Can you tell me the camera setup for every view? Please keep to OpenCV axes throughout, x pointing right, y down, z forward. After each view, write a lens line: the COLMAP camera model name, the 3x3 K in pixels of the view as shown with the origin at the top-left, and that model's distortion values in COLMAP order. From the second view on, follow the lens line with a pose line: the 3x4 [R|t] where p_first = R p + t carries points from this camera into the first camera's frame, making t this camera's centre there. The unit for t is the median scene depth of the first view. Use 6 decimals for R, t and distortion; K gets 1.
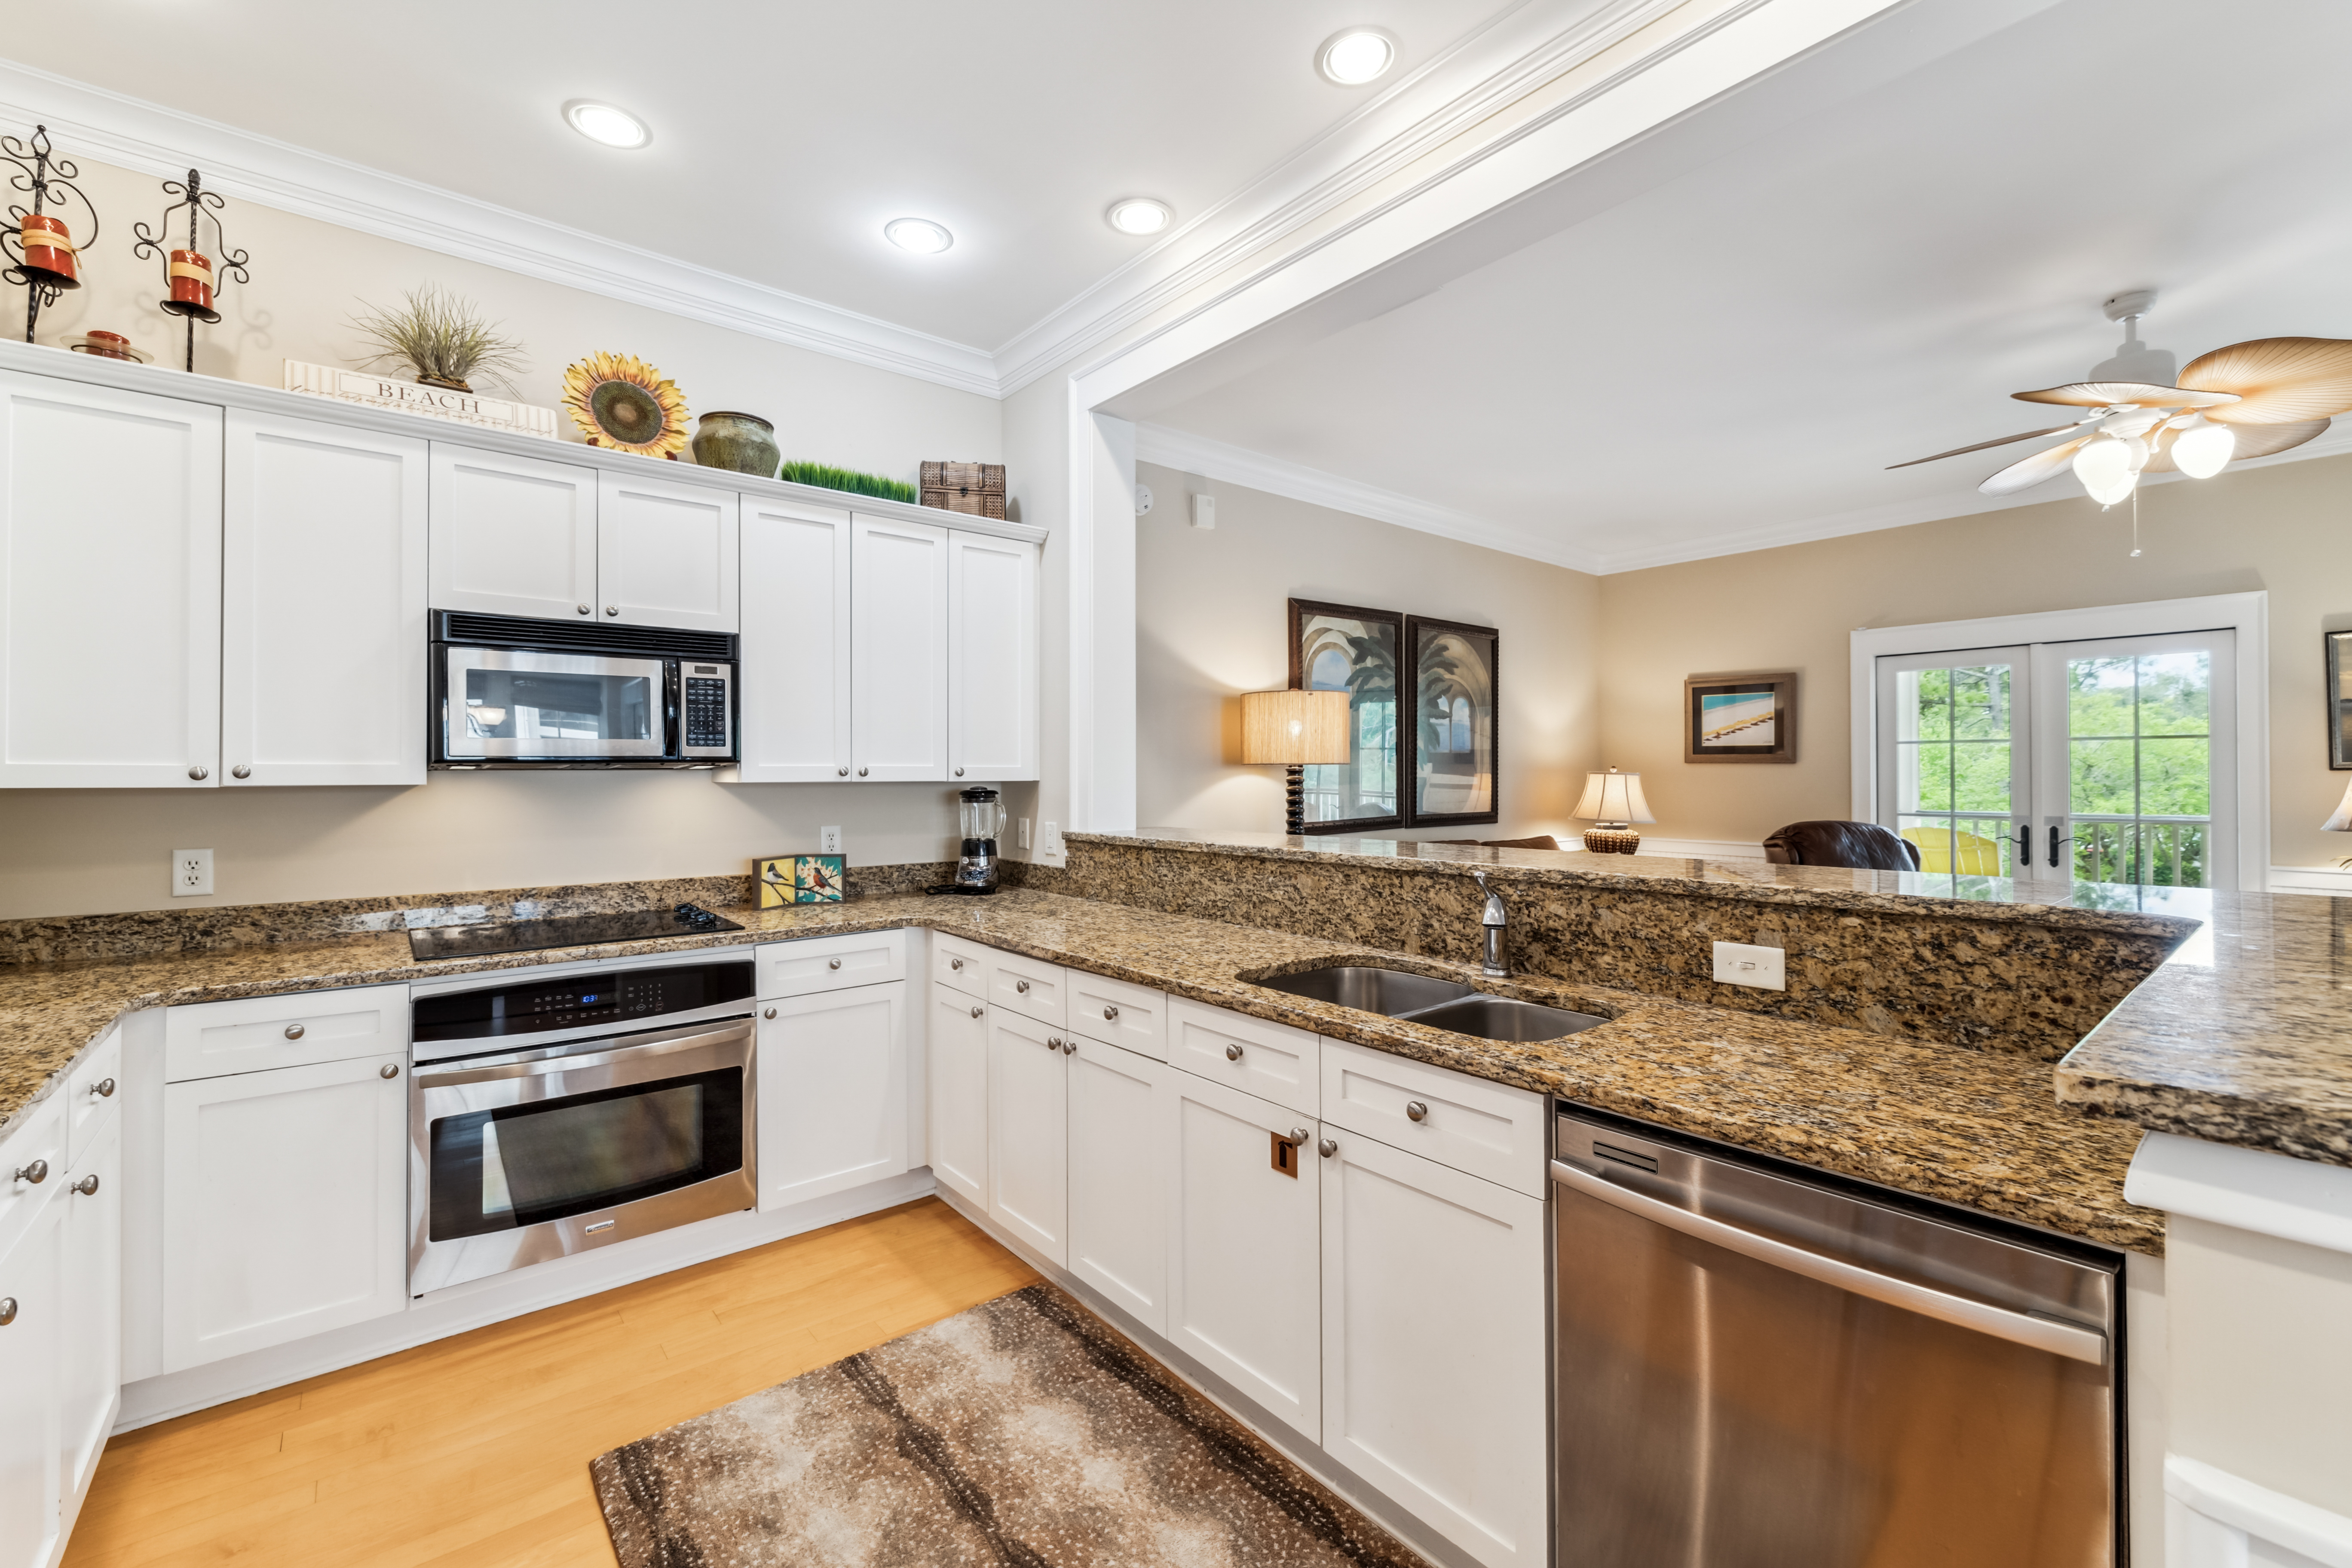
lens RADIAL K [[984.1, 0, 1178.4], [0, 984.1, 767.8], [0, 0, 1]] dist [0.001623, 0.000150]
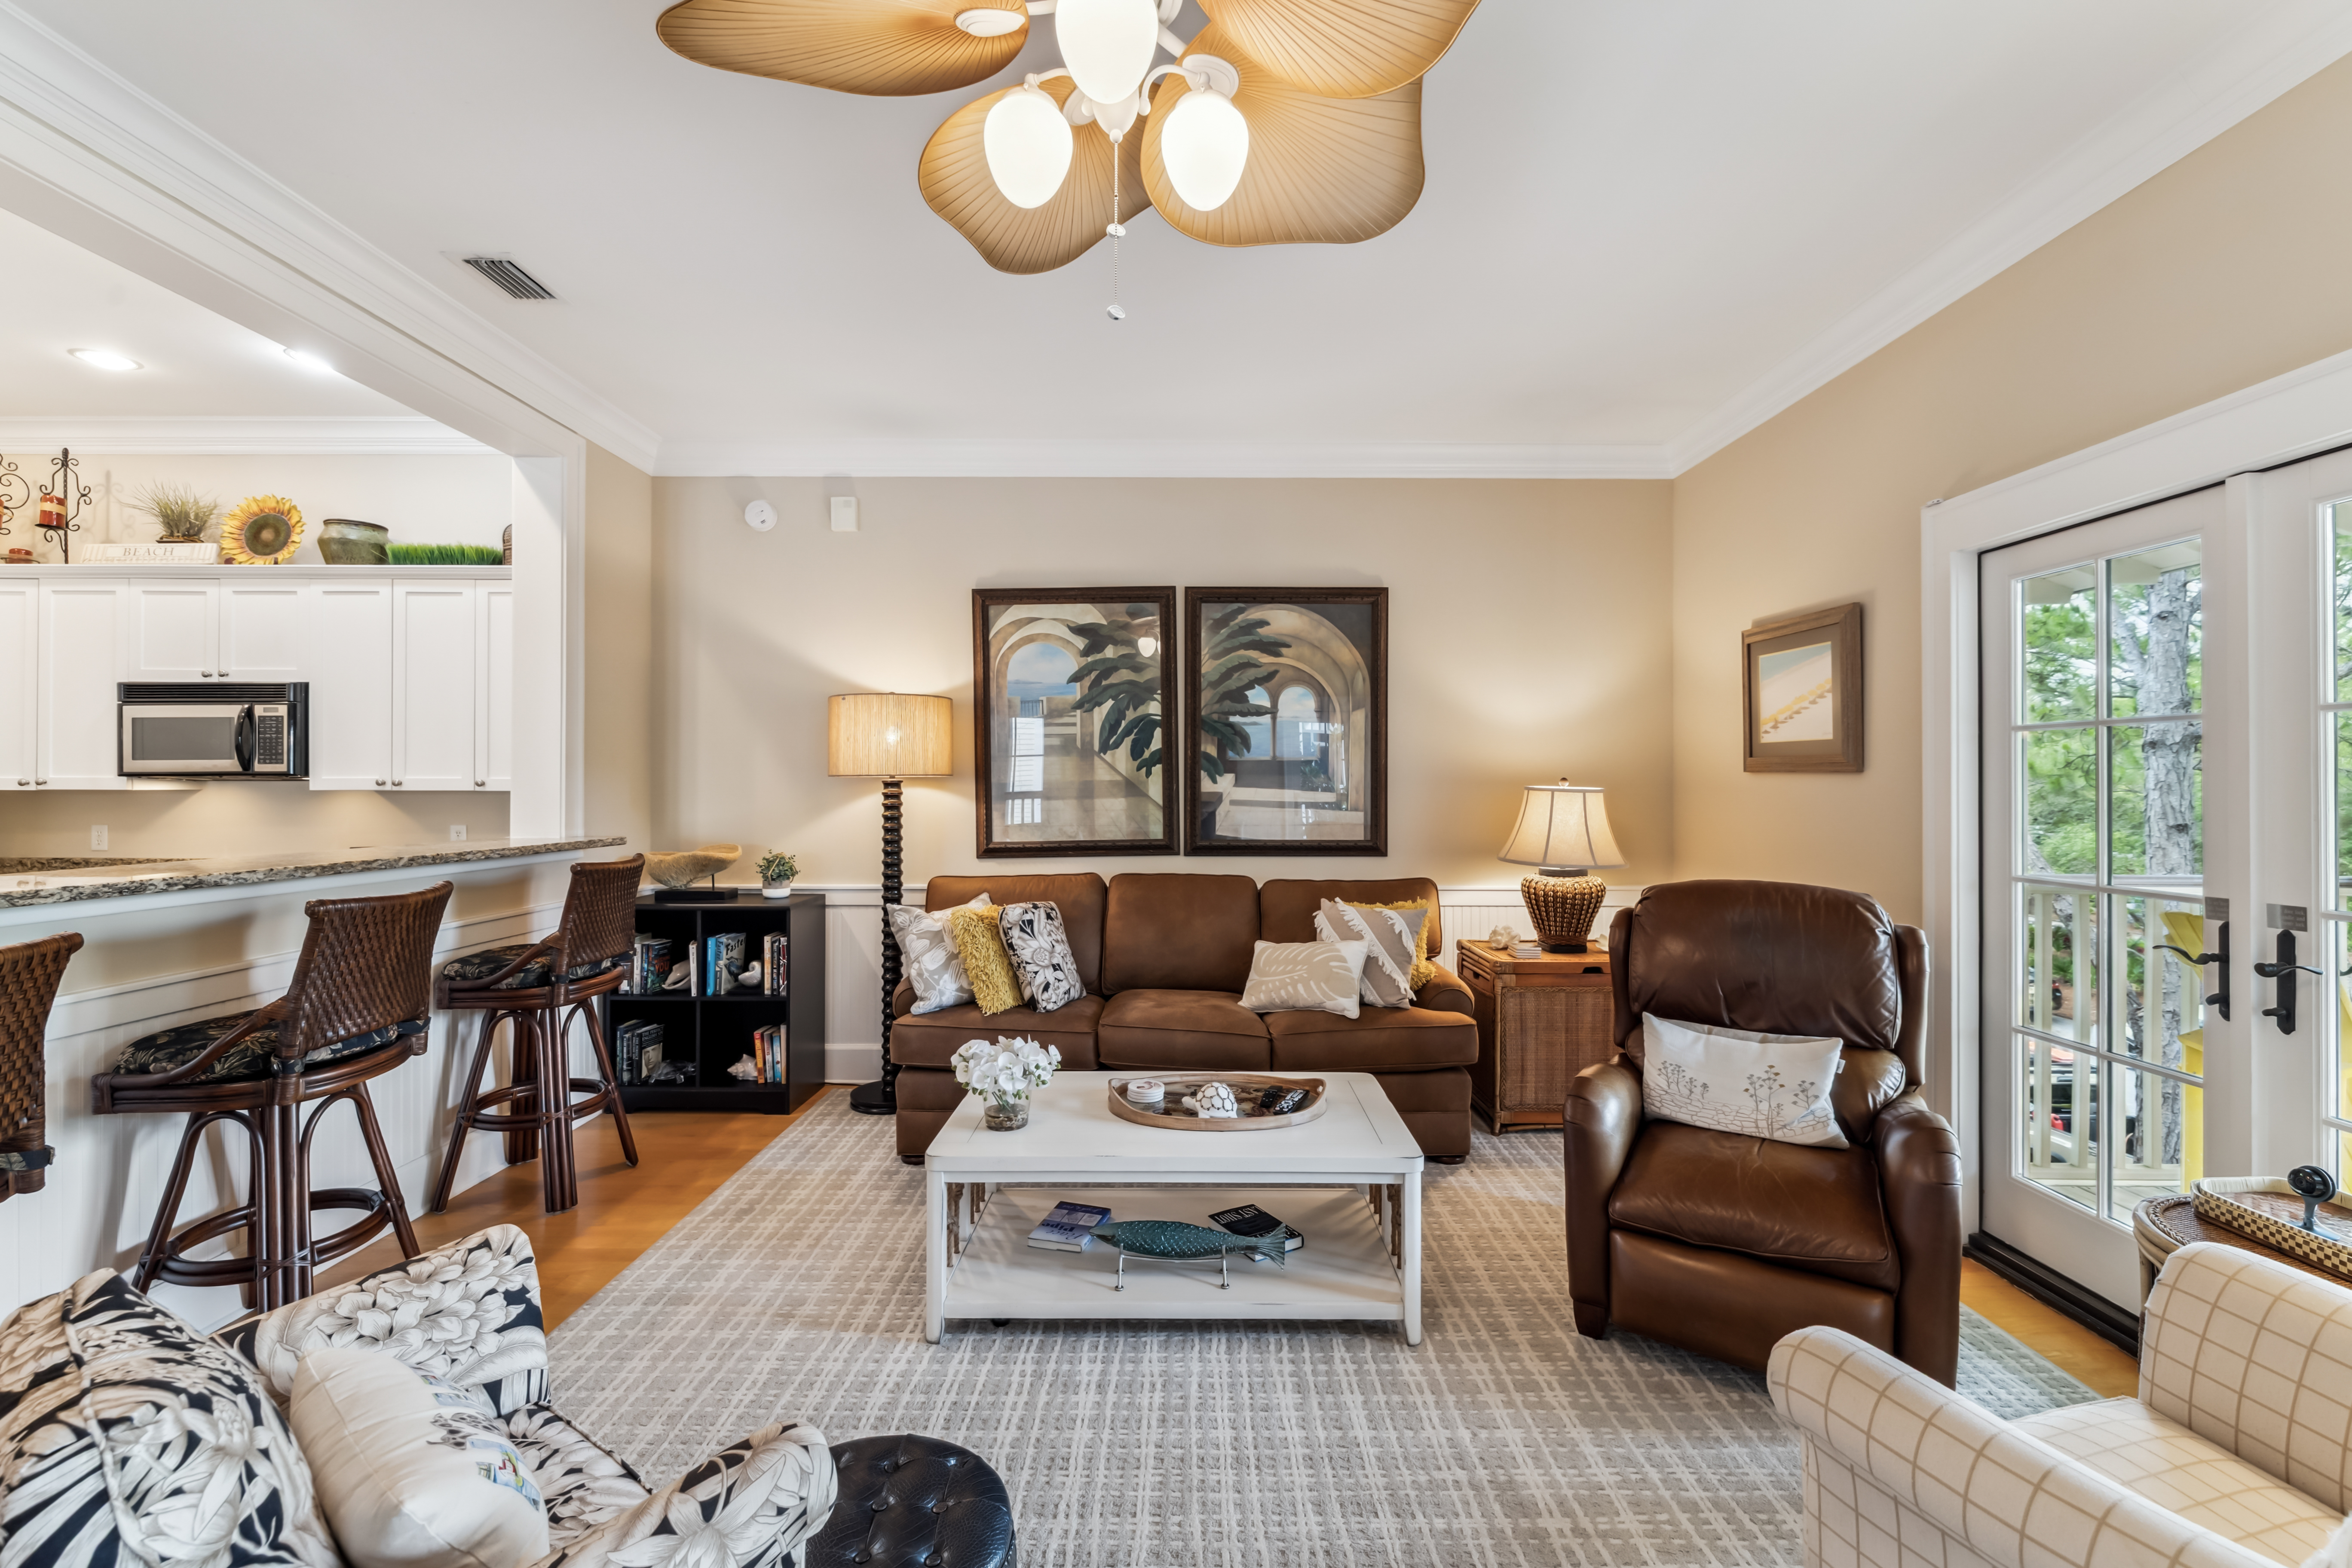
lens RADIAL K [[988.5, 0, 1188.9], [0, 988.5, 781.6], [0, 0, 1]] dist [0.001824, 0.000043]
pose [[0.771735, 0.002040, -0.635941, 1.393608], [-0.000757, 0.999997, 0.002289, -0.000992], [0.635943, -0.001285, 0.771735, 0.722430]]
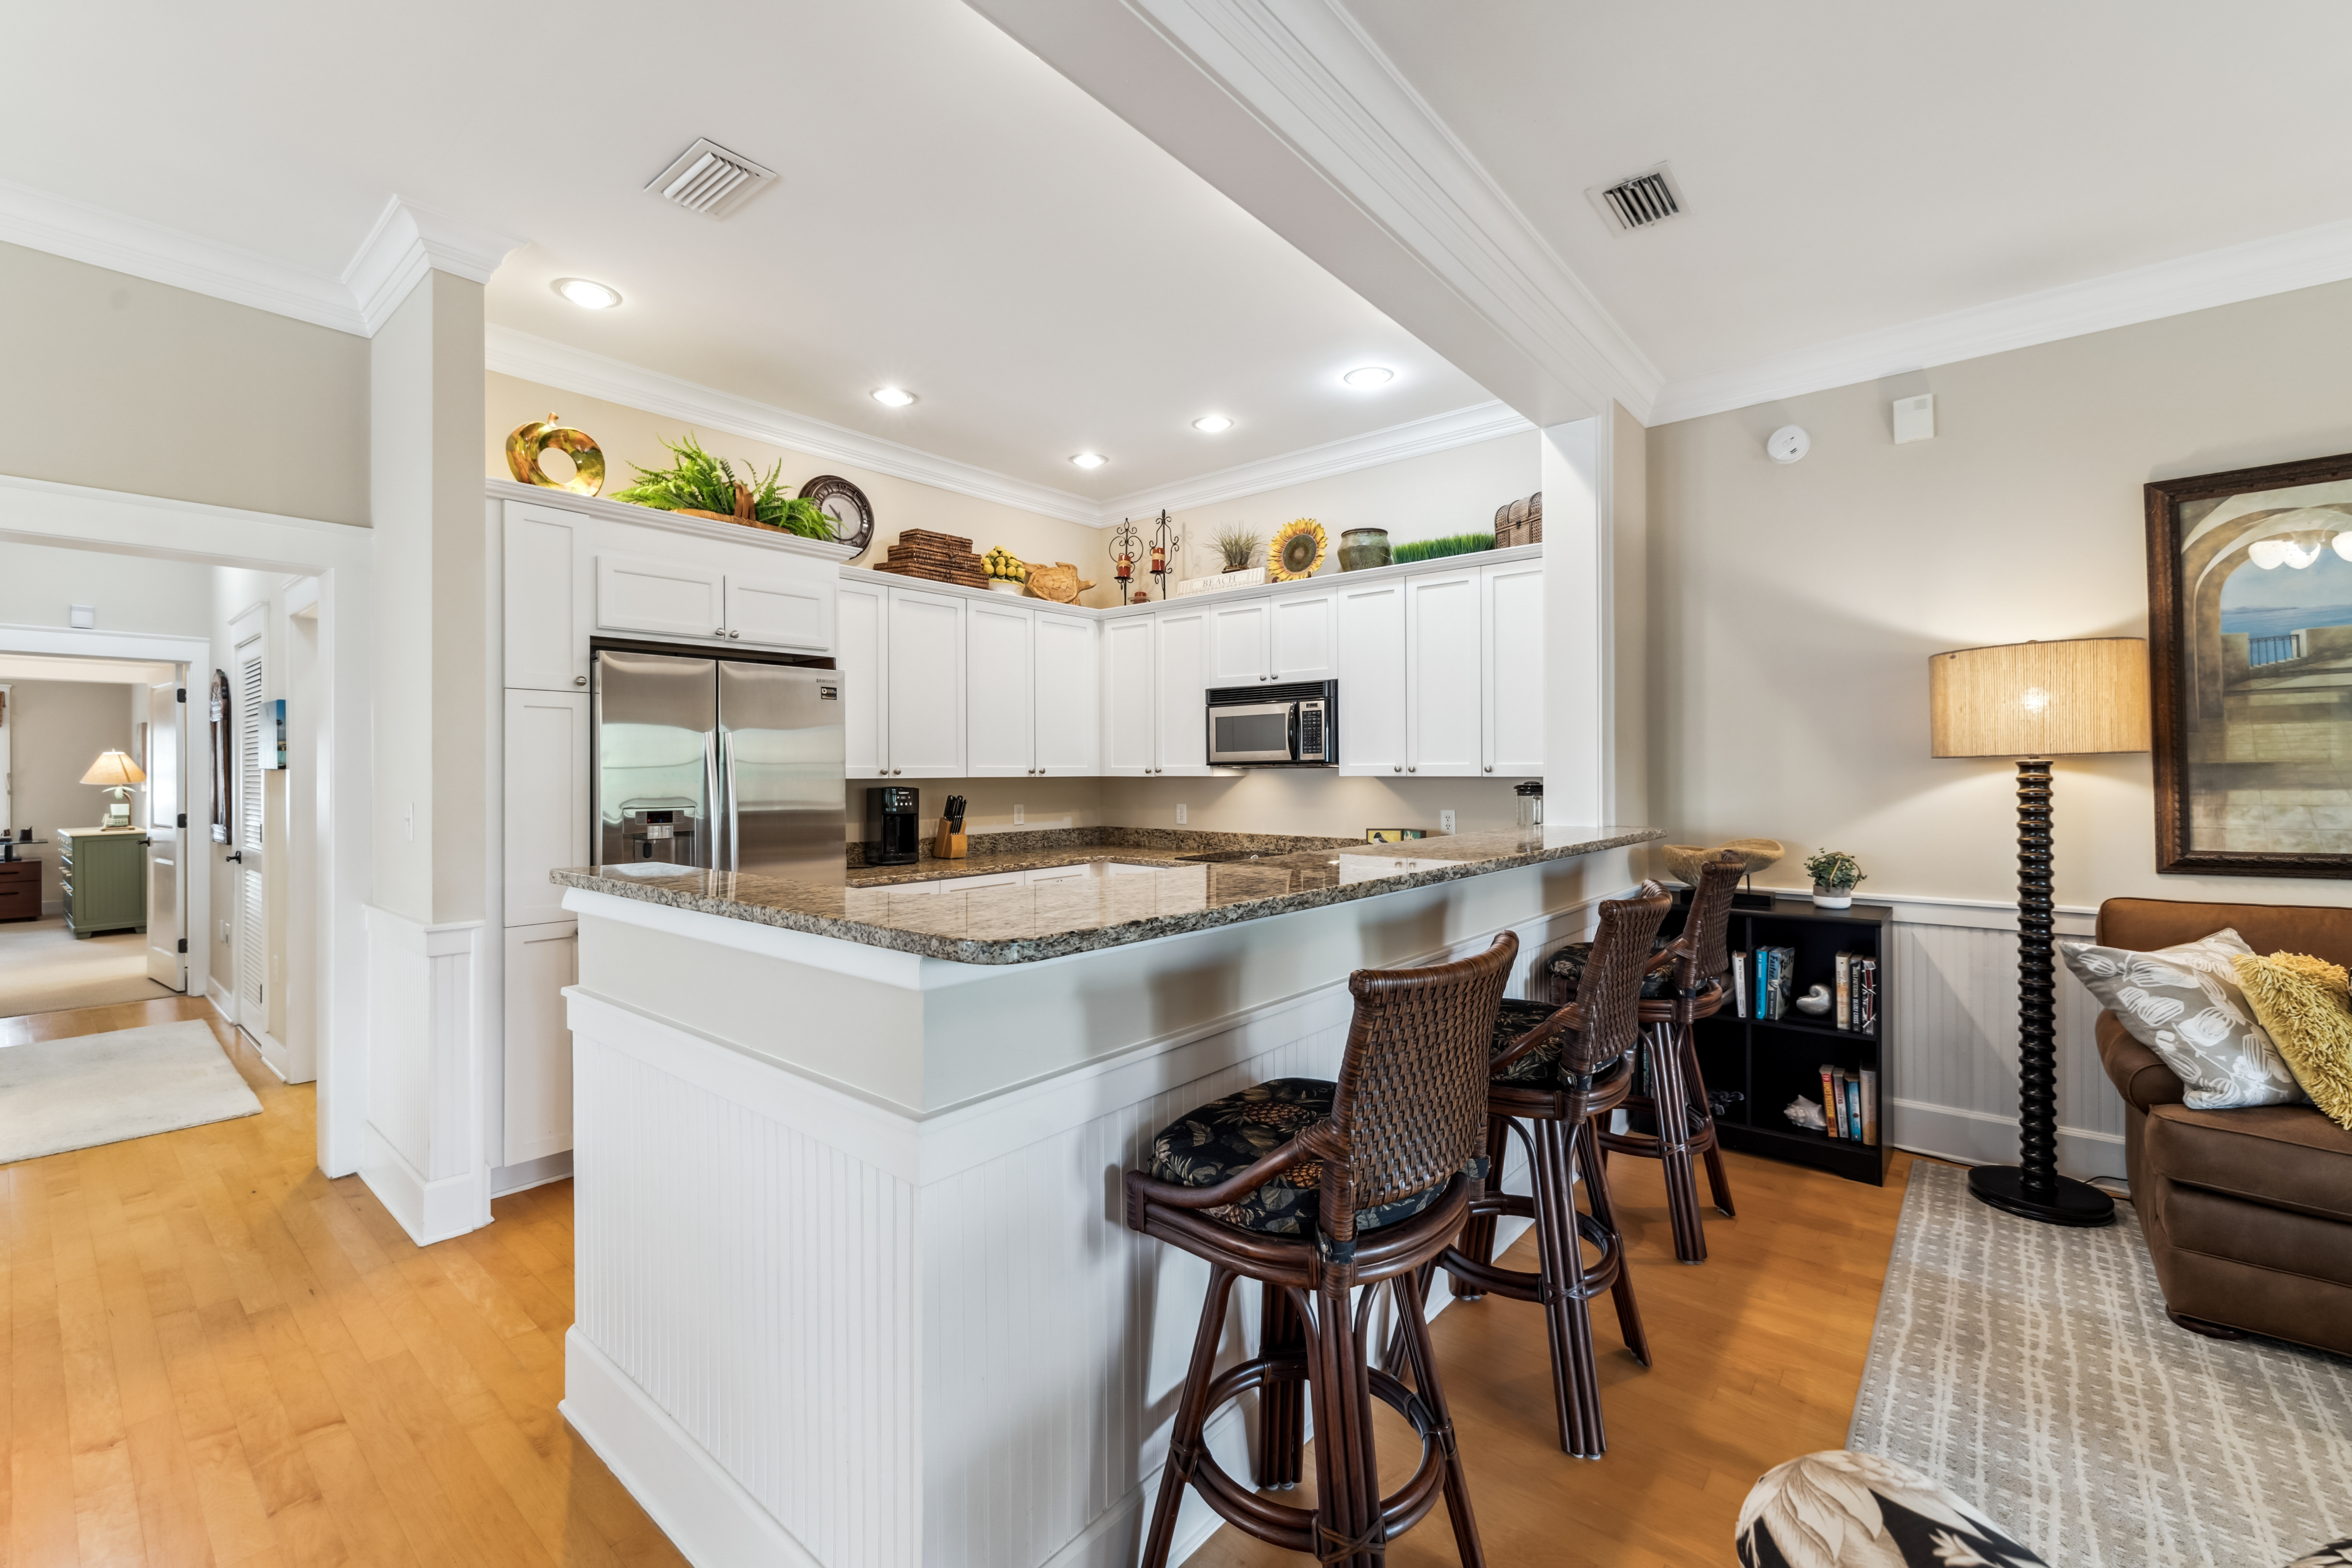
lens RADIAL K [[984.1, 0, 1178.4], [0, 984.1, 767.8], [0, 0, 1]] dist [0.001623, 0.000150]
pose [[0.183384, -0.000833, -0.983041, 1.017409], [0.009951, 0.999950, 0.001009, -0.002418], [0.982991, -0.009968, 0.183383, 0.481451]]
